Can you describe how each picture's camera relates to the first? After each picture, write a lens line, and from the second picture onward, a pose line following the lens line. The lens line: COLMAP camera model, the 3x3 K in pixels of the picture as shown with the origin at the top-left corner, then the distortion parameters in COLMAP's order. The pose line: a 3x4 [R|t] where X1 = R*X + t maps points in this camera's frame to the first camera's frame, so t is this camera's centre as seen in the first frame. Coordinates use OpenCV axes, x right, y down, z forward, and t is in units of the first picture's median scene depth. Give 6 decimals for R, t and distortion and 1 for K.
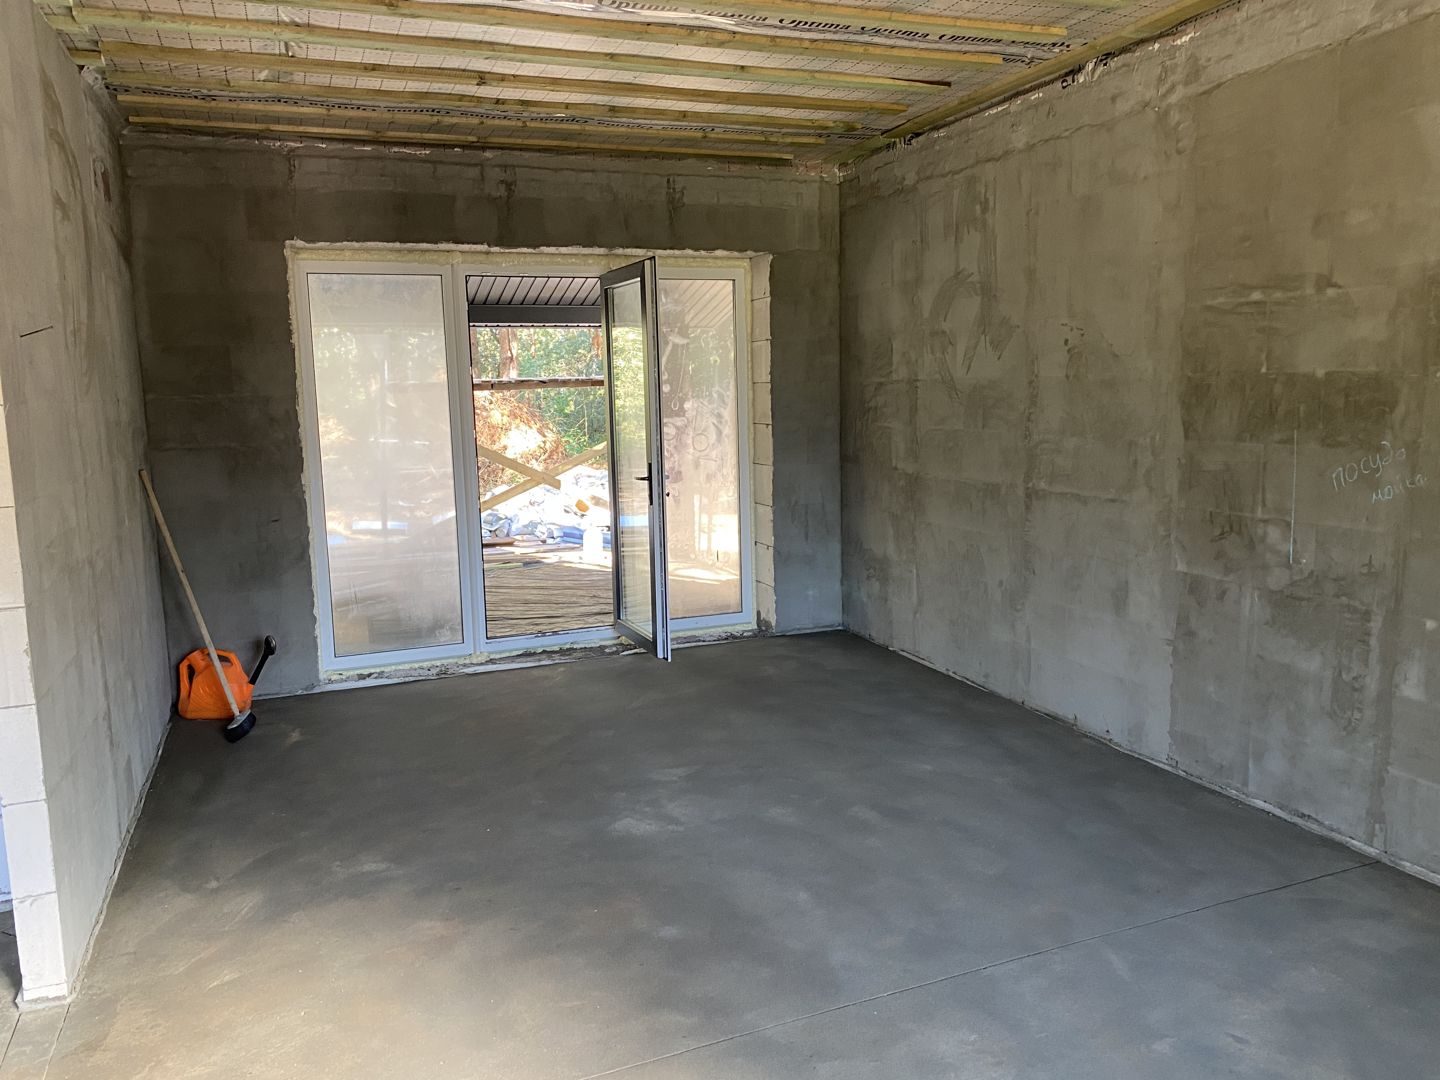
lens RADIAL K [[1101.8, 0, 719.2], [0, 1101.8, 546.1], [0, 0, 1]] dist [-0.002727, 0.001952]
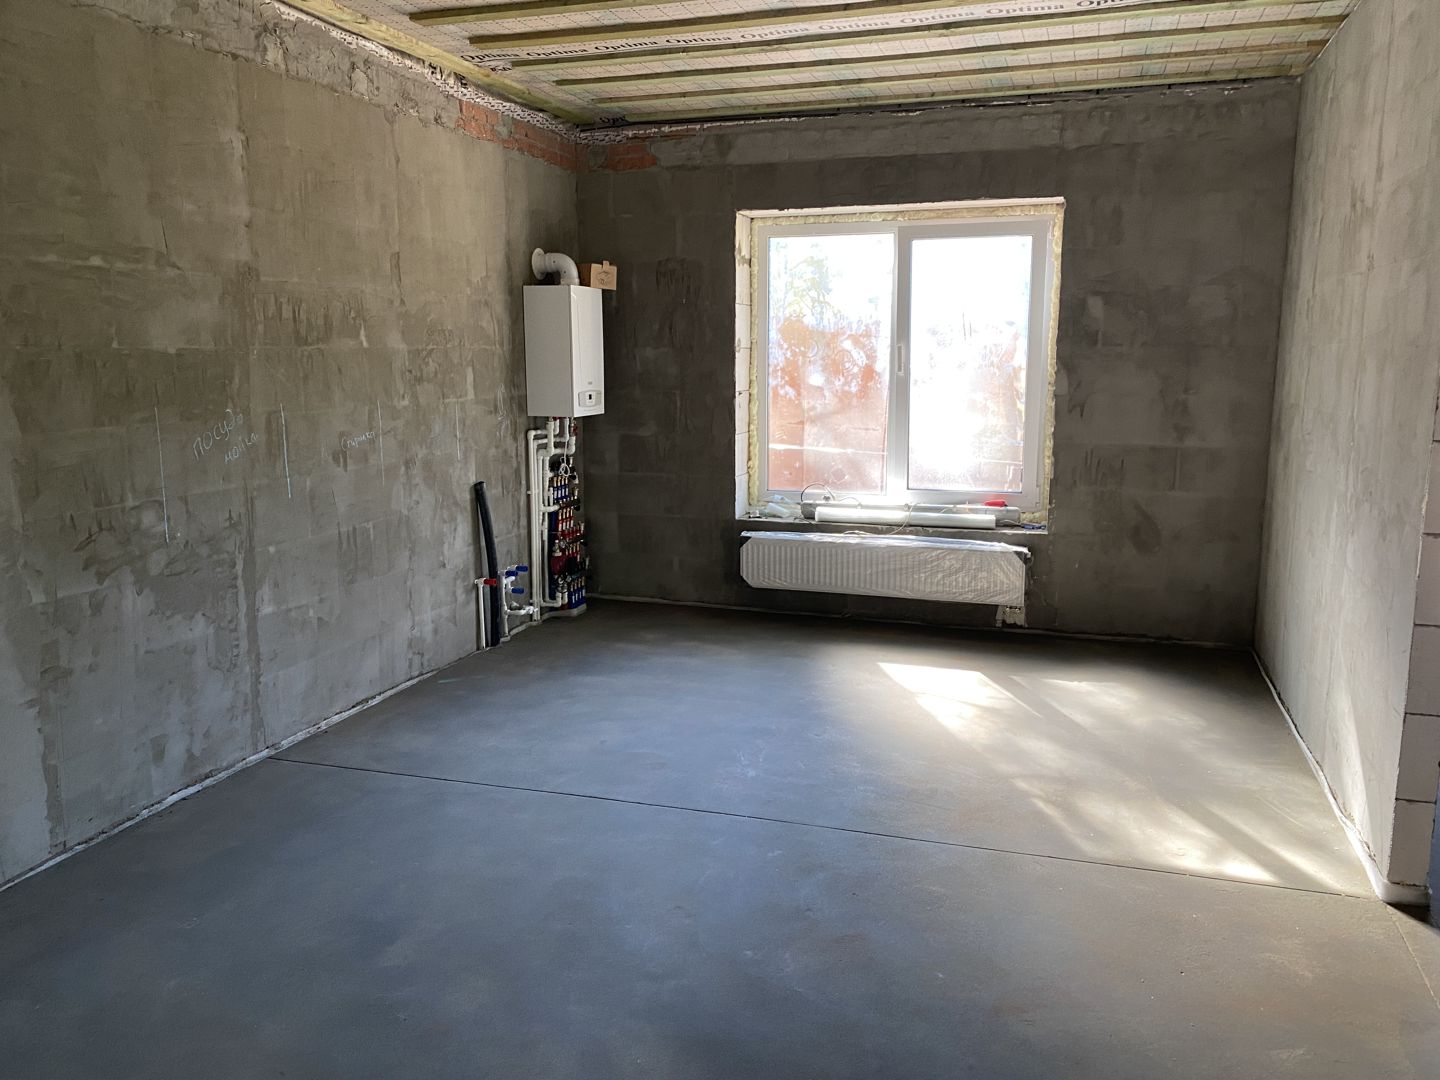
lens RADIAL K [[1101.8, 0, 720.1], [0, 1101.8, 530.9], [0, 0, 1]] dist [-0.002727, 0.001952]
pose [[-0.774144, -0.080796, 0.627832, -0.484850], [0.110116, 0.959510, 0.259258, -0.195496], [-0.623358, 0.269837, -0.733902, 1.413637]]
